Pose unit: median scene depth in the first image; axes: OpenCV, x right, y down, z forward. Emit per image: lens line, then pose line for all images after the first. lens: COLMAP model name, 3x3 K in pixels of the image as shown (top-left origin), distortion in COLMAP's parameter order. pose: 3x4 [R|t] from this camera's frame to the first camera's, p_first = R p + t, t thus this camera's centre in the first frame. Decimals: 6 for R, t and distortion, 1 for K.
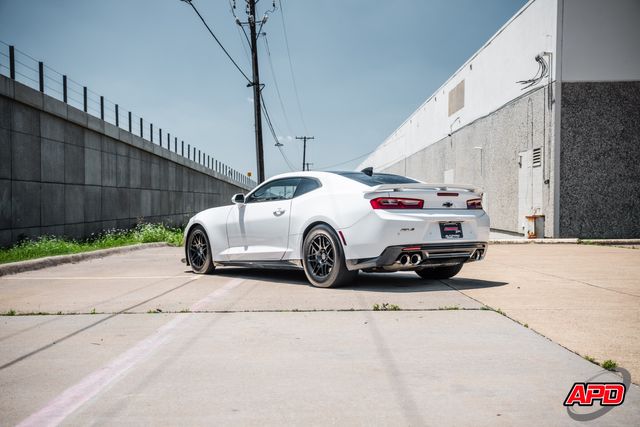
lens RADIAL K [[726.8, 0, 320.0], [0, 726.8, 213.5], [0, 0, 1]] dist [0.065122, 0.028147]
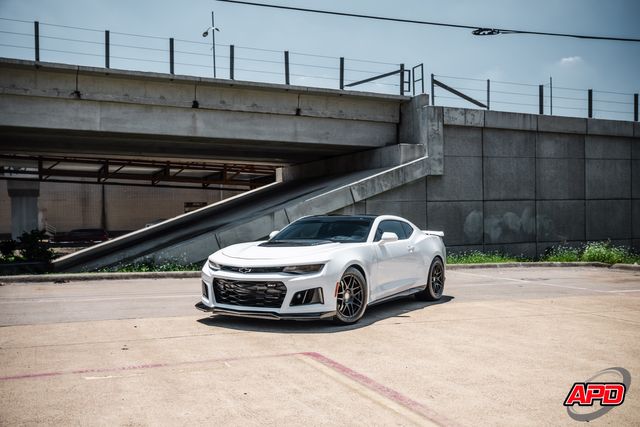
lens RADIAL K [[657.7, 0, 329.9], [0, 657.7, 211.3], [0, 0, 1]] dist [0.002207, 0.033081]
pose [[0.393668, -0.006738, -0.919228, 0.643757], [0.000972, 0.999976, -0.006914, -0.031908], [0.919252, 0.001828, 0.393665, 0.438801]]
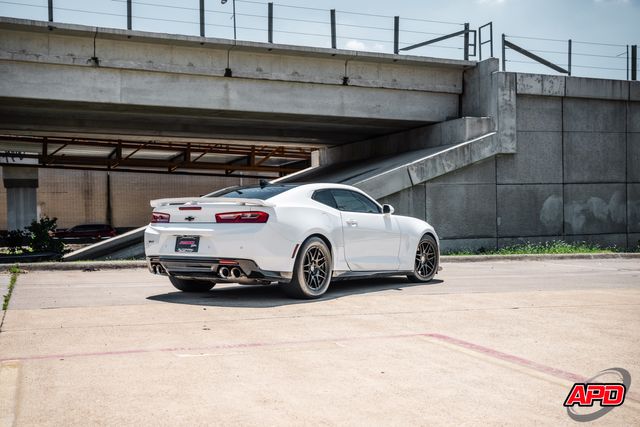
lens RADIAL K [[750.9, 0, 320.0], [0, 750.9, 213.5], [0, 0, 1]] dist [0.047998, 0.026336]
pose [[0.347391, -0.001347, -0.937719, 0.604244], [0.003580, 0.999994, -0.000110, -0.009177], [0.937713, -0.003319, 0.347394, 0.402561]]
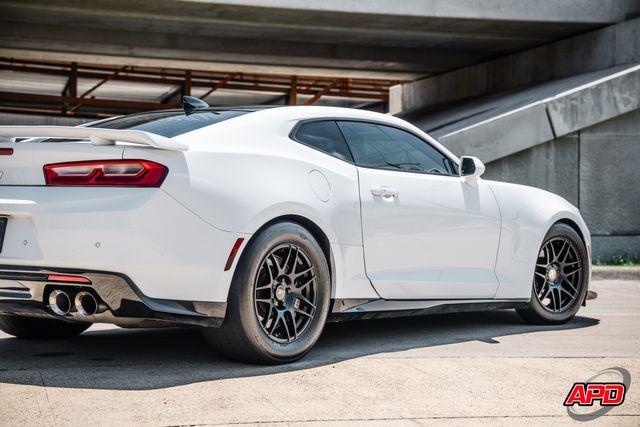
lens RADIAL K [[1132.4, 0, 317.9], [0, 1132.4, 222.3], [0, 0, 1]] dist [0.364394, 0.326049]
pose [[0.258911, 0.026536, -0.965536, 0.445962], [-0.007976, 0.999647, 0.025335, -0.001669], [0.965868, 0.001142, 0.259032, 0.502724]]
